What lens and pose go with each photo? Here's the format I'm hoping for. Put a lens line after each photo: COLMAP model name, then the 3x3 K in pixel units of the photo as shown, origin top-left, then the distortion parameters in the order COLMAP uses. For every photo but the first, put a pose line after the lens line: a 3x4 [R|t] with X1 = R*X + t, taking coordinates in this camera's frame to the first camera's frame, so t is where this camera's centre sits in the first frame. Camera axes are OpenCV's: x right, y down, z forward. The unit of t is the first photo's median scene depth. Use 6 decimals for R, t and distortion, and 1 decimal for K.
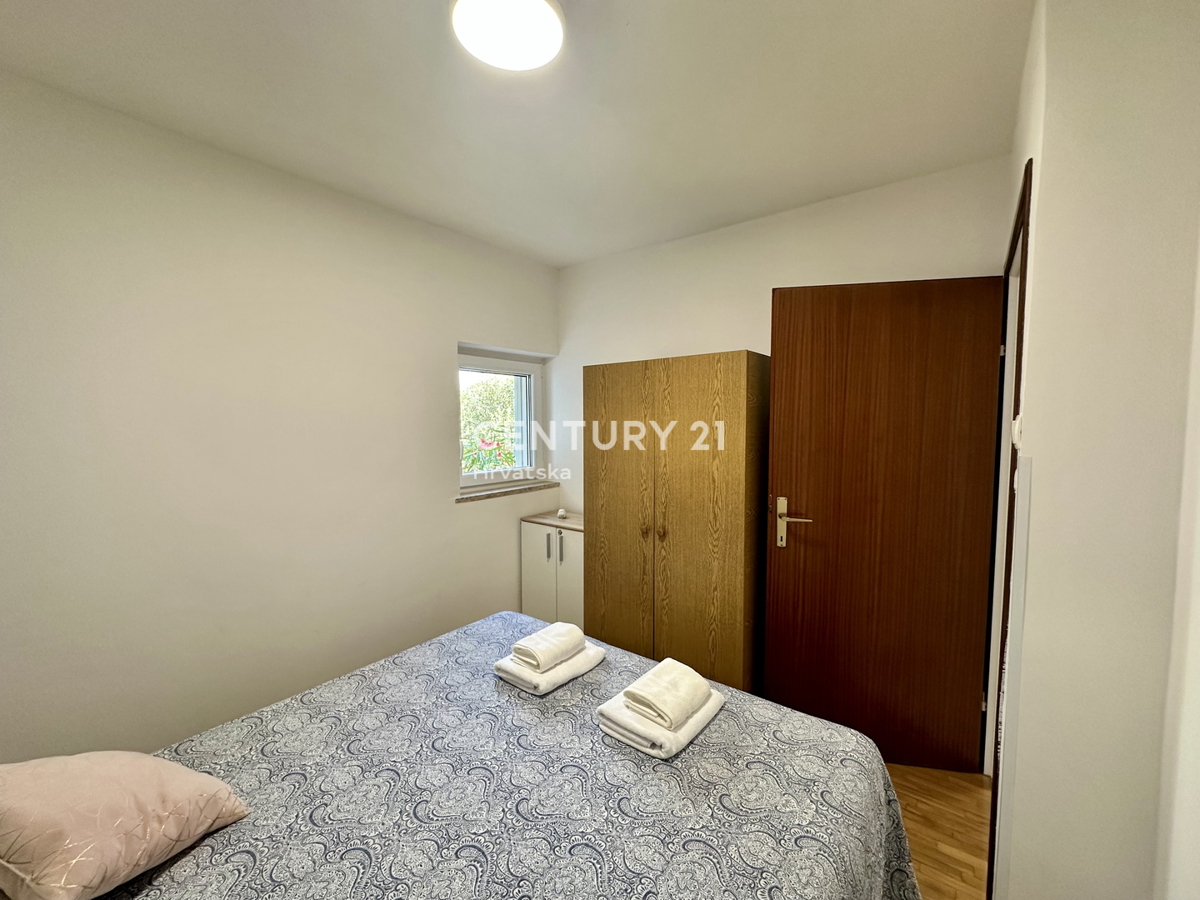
lens RADIAL K [[482.2, 0, 594.4], [0, 482.2, 451.7], [0, 0, 1]] dist [-0.003645, -0.000129]
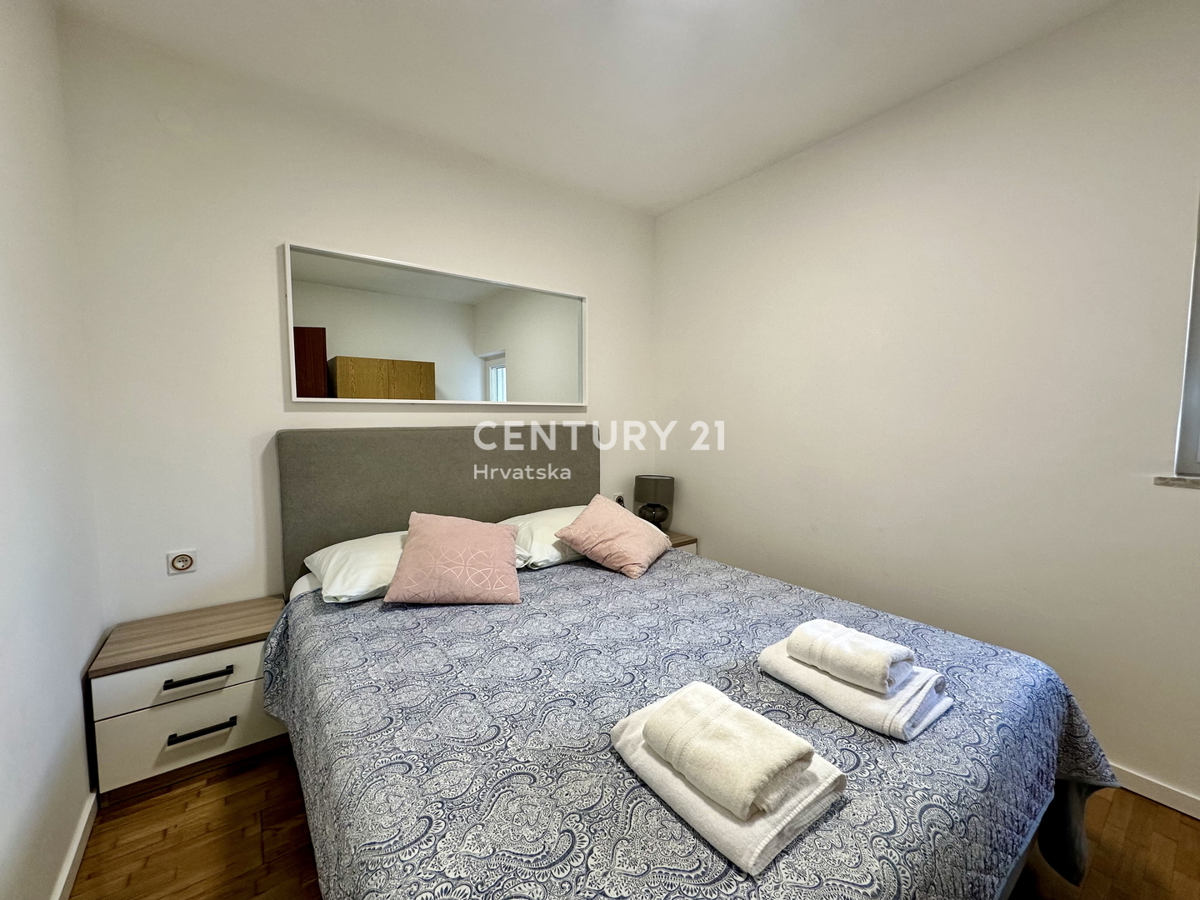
lens RADIAL K [[482.2, 0, 594.4], [0, 482.2, 451.7], [0, 0, 1]] dist [-0.003645, -0.000129]
pose [[-0.272350, 0.070683, -0.959599, 0.911318], [-0.064233, 0.993738, 0.091428, 0.147077], [0.960052, 0.086538, -0.266105, 1.242939]]
